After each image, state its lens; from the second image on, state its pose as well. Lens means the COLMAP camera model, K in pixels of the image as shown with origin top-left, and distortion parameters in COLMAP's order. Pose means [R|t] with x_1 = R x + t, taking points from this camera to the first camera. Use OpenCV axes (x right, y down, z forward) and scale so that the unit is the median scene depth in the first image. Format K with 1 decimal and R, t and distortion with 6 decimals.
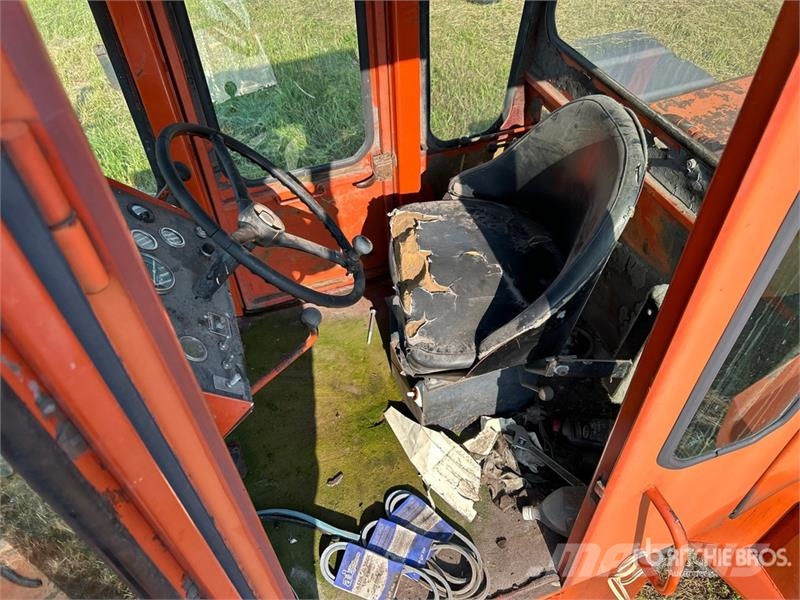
lens RADIAL K [[625.2, 0, 397.0], [0, 625.2, 302.3], [0, 0, 1]] dist [0.067379, -0.097831]
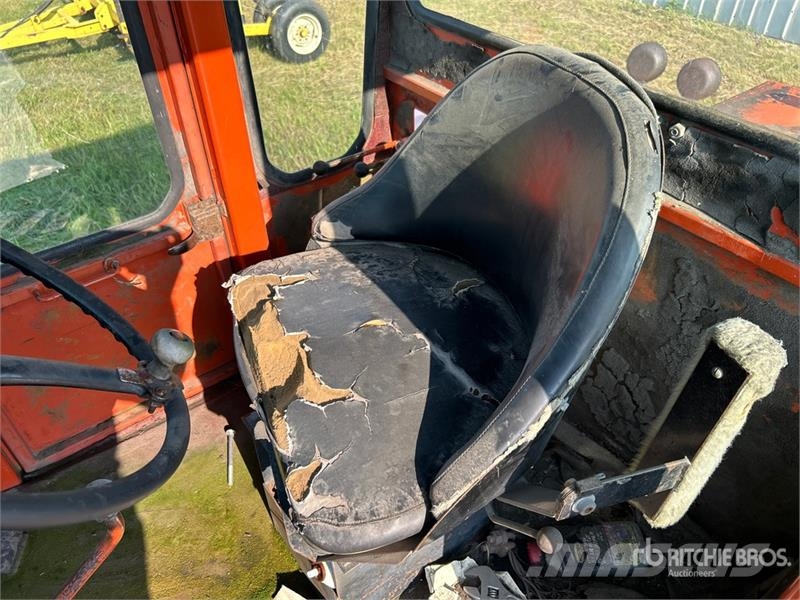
lens RADIAL K [[625.2, 0, 397.0], [0, 625.2, 302.3], [0, 0, 1]] dist [0.067379, -0.097831]
pose [[0.959572, -0.171453, 0.223217, 0.009183], [0.193998, 0.977470, -0.083167, -0.040289], [-0.203928, 0.123108, 0.971215, 0.374597]]
